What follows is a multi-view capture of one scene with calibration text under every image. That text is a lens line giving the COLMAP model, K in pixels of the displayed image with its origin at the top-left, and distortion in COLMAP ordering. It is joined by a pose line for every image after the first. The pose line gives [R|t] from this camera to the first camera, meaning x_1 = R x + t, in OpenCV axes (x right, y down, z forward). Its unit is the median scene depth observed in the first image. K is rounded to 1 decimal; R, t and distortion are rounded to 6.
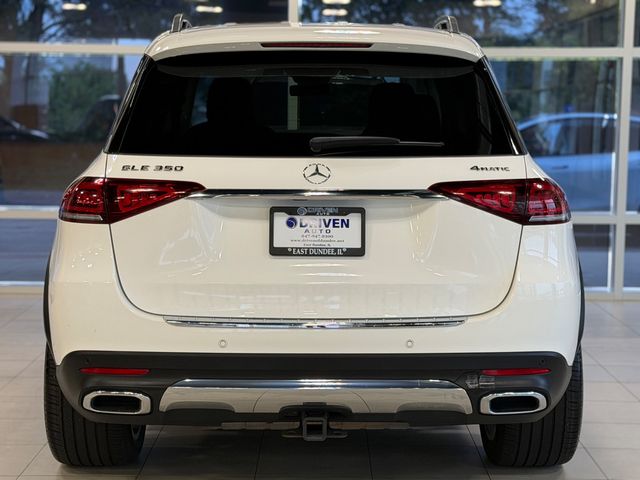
lens RADIAL K [[1267.4, 0, 319.1], [0, 1267.4, 244.7], [0, 0, 1]] dist [0.209839, 0.000000]
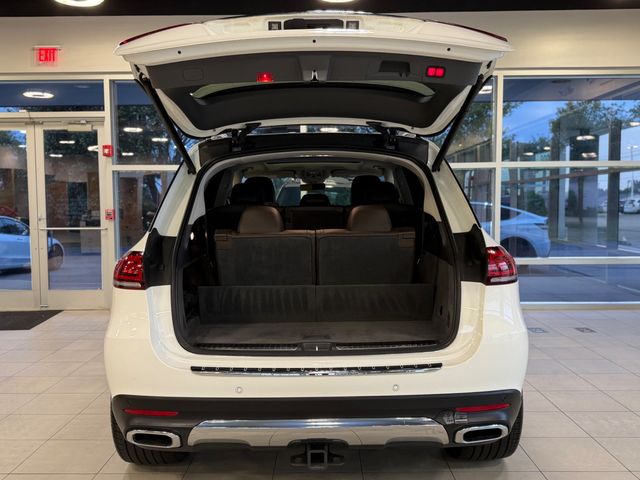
lens RADIAL K [[629.5, 0, 316.7], [0, 629.5, 236.7], [0, 0, 1]] dist [-0.017615, 0.000000]
pose [[0.999824, -0.016263, -0.009336, 0.004821], [0.015776, 0.998622, -0.050045, -0.034963], [0.010137, 0.049889, 0.998703, 0.400738]]
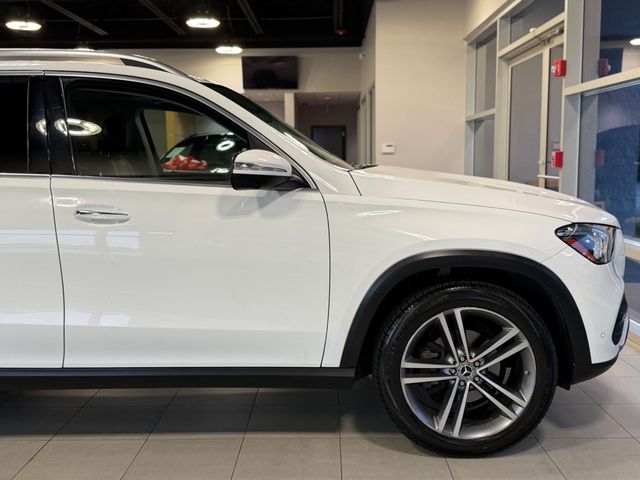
lens RADIAL K [[727.6, 0, 315.4], [0, 727.6, 244.1], [0, 0, 1]] dist [0.053662, 0.000000]
pose [[-0.010218, 0.112698, -0.993577, 0.943205], [-0.092901, 0.989224, 0.113159, -0.157252], [0.995623, 0.093460, 0.000361, 1.771656]]
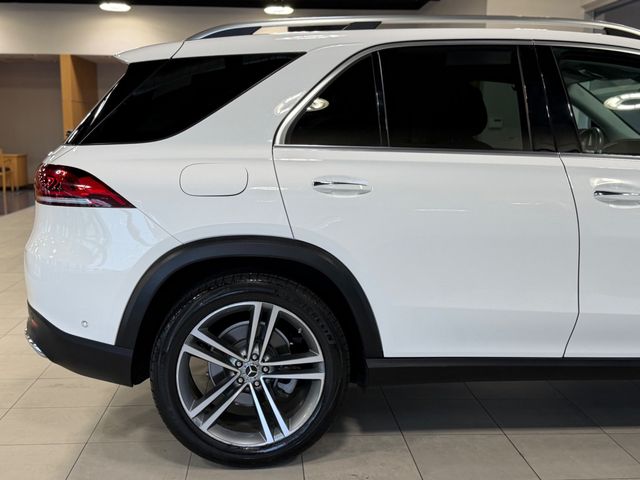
lens RADIAL K [[795.1, 0, 319.0], [0, 795.1, 243.7], [0, 0, 1]] dist [0.077917, 0.000000]
pose [[0.075595, 0.136215, -0.987791, 0.945455], [-0.109840, 0.985735, 0.127525, -0.103464], [0.991070, 0.098859, 0.089478, 1.207886]]
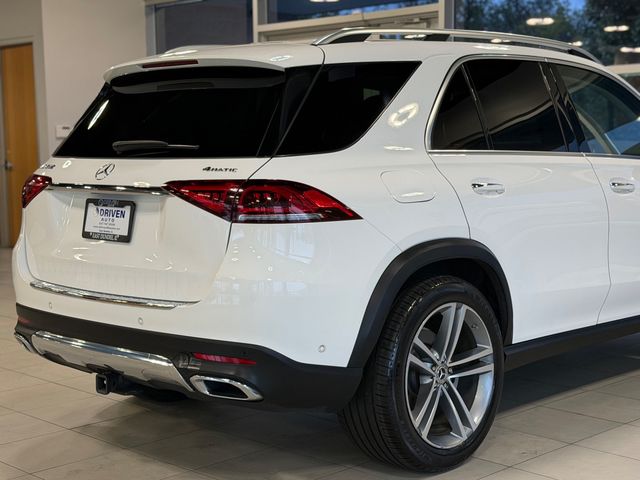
lens RADIAL K [[1056.5, 0, 321.3], [0, 1056.5, 239.5], [0, 0, 1]] dist [0.107000, 0.000000]
pose [[0.709116, 0.053885, -0.703030, 0.837436], [-0.059070, 0.998110, 0.016921, -0.020739], [0.702613, 0.029529, 0.710959, 0.425363]]
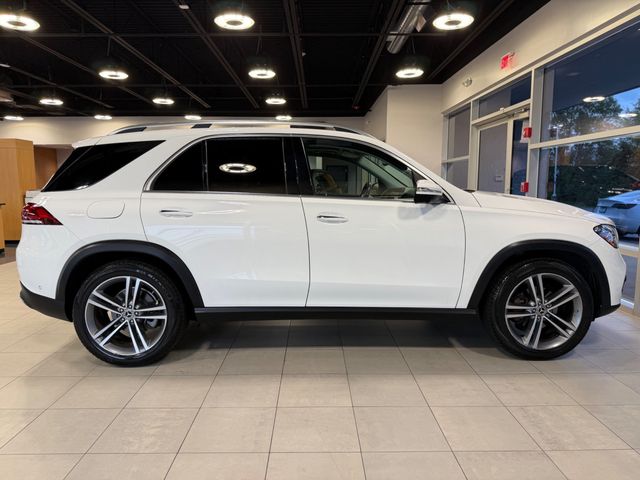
lens RADIAL K [[454.8, 0, 318.2], [0, 454.8, 241.0], [0, 0, 1]] dist [0.033143, -0.031054]
pose [[0.017001, 0.117839, -0.992887, 0.988212], [-0.101338, 0.988120, 0.115538, -0.131171], [0.994707, 0.098653, 0.028740, 1.511542]]
